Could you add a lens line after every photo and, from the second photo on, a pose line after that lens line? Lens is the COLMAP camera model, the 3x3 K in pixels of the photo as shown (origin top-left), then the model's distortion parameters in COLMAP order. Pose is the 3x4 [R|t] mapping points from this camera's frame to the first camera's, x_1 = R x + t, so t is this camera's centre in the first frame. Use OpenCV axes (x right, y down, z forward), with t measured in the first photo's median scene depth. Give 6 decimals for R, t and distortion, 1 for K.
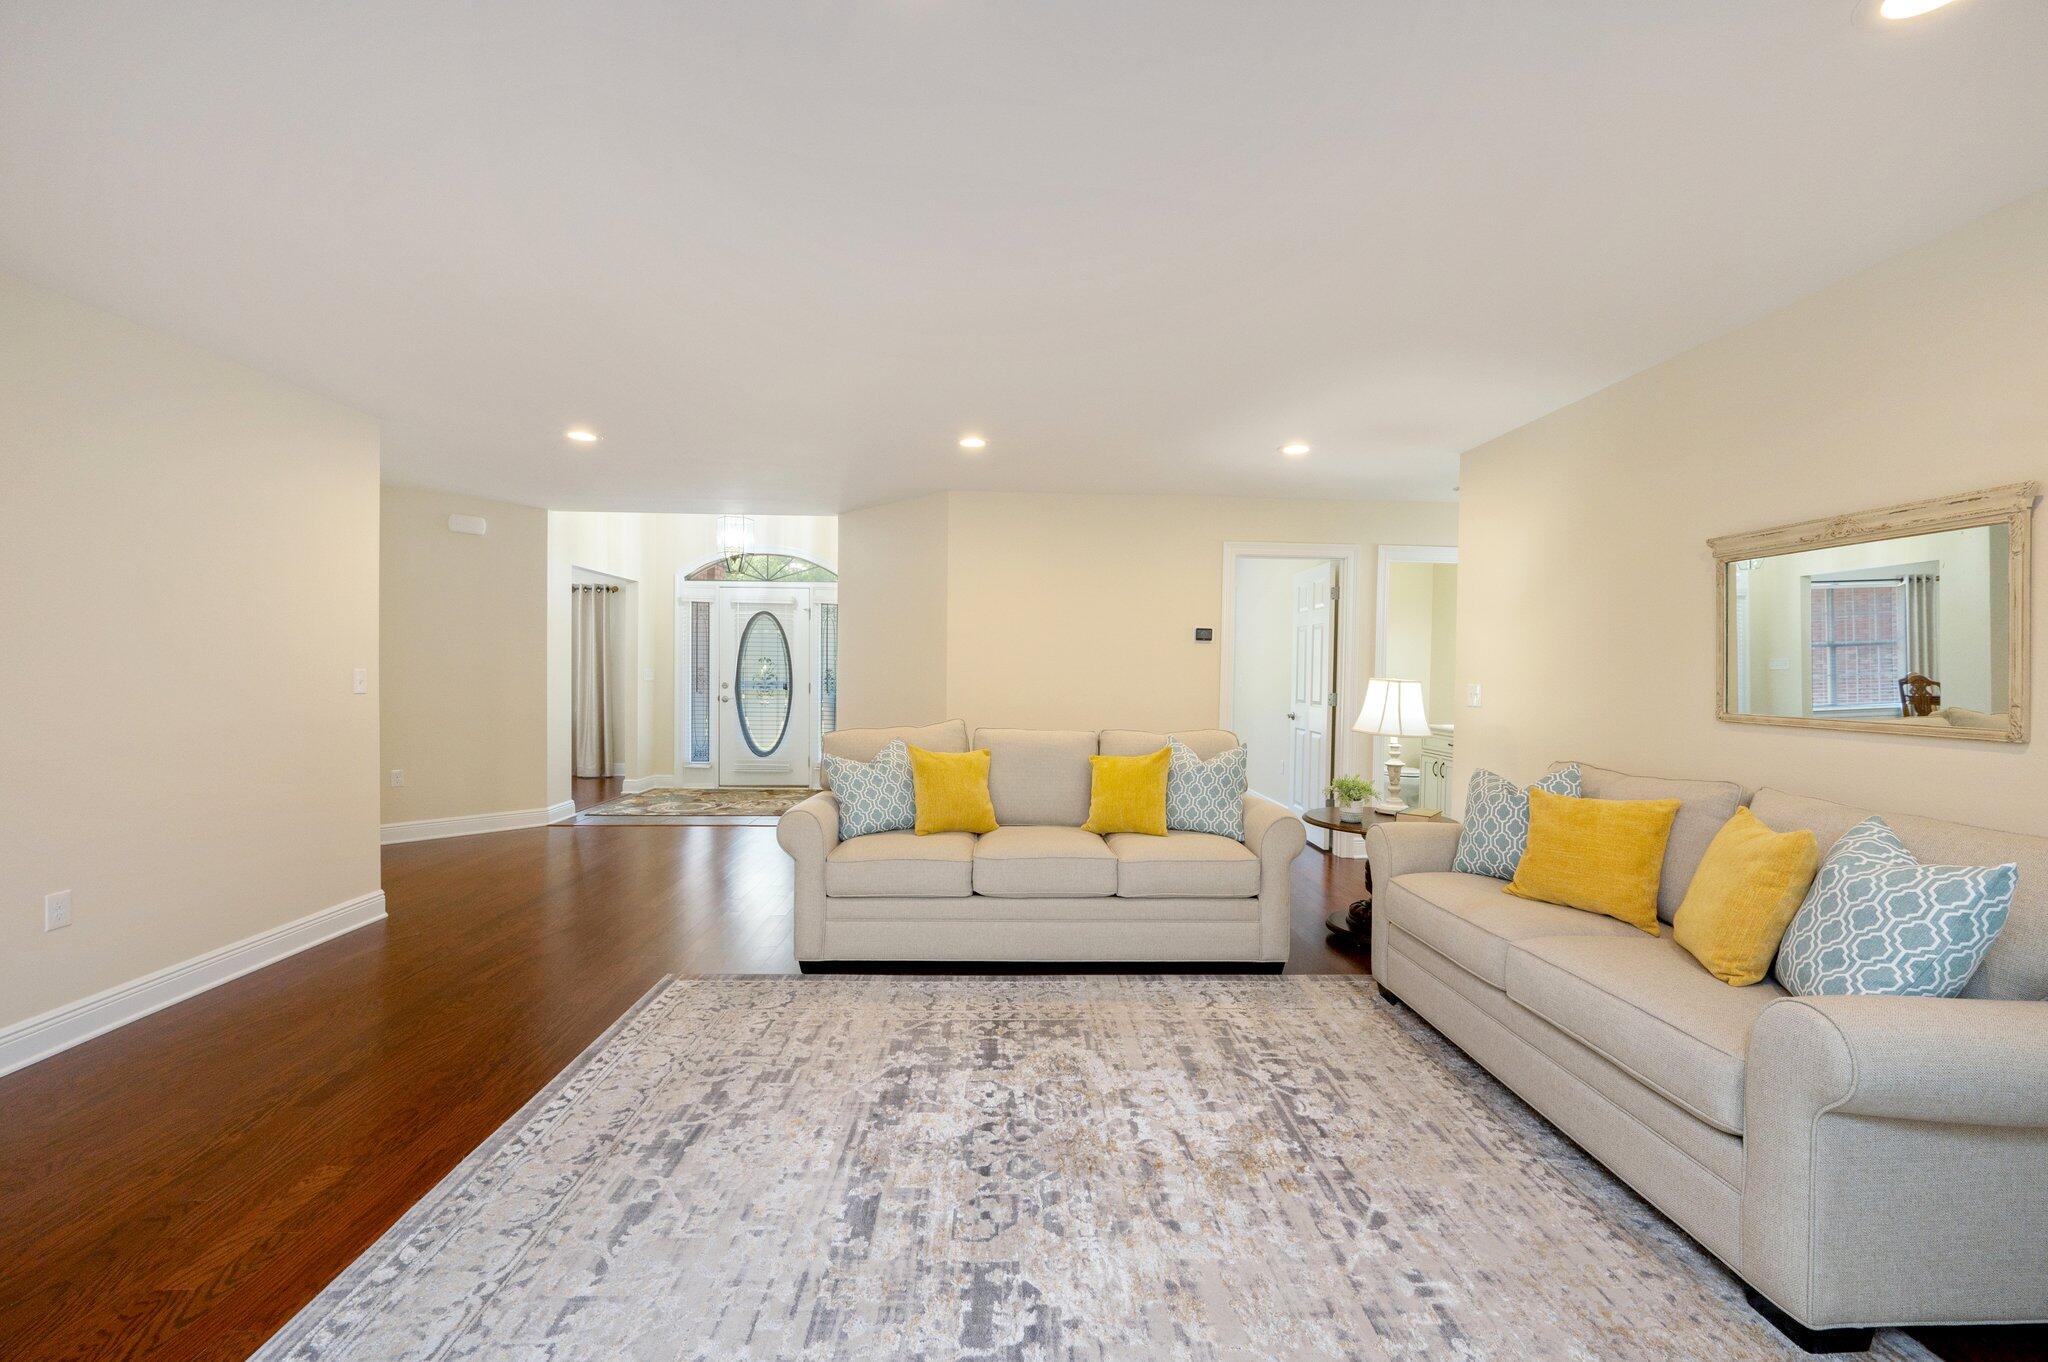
lens RADIAL K [[800.2, 0, 1025.1], [0, 800.2, 672.5], [0, 0, 1]] dist [-0.001727, 0.000825]
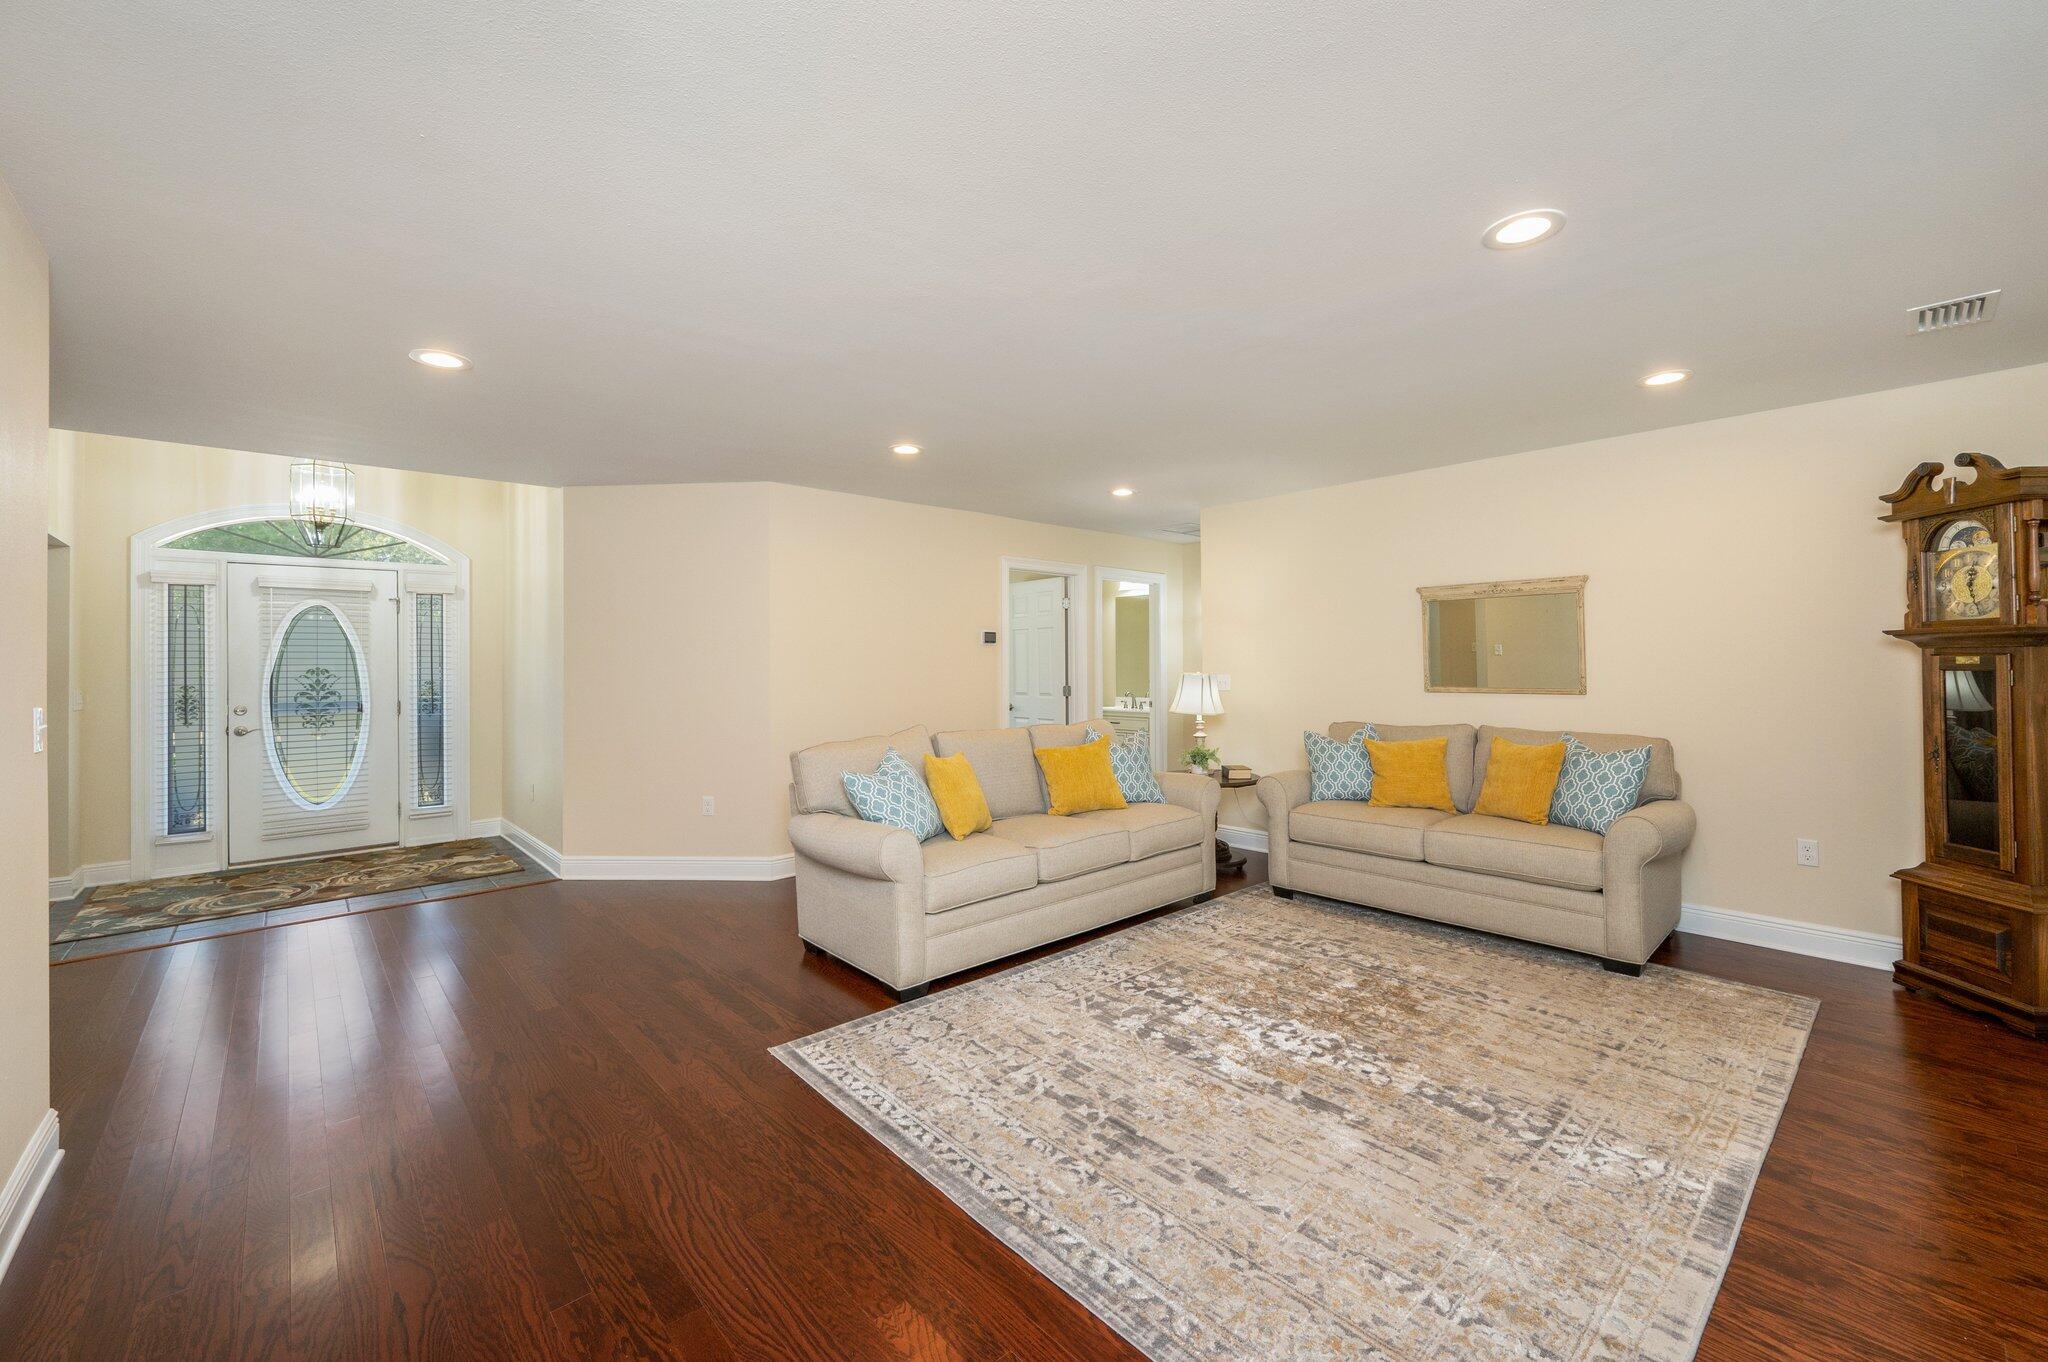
lens RADIAL K [[800.2, 0, 1055.4], [0, 800.2, 651.5], [0, 0, 1]] dist [-0.001727, 0.000825]
pose [[0.763399, -0.008691, 0.645869, -0.876536], [0.023852, 0.999607, -0.014741, -0.021172], [-0.645487, 0.026658, 0.763306, 0.184070]]
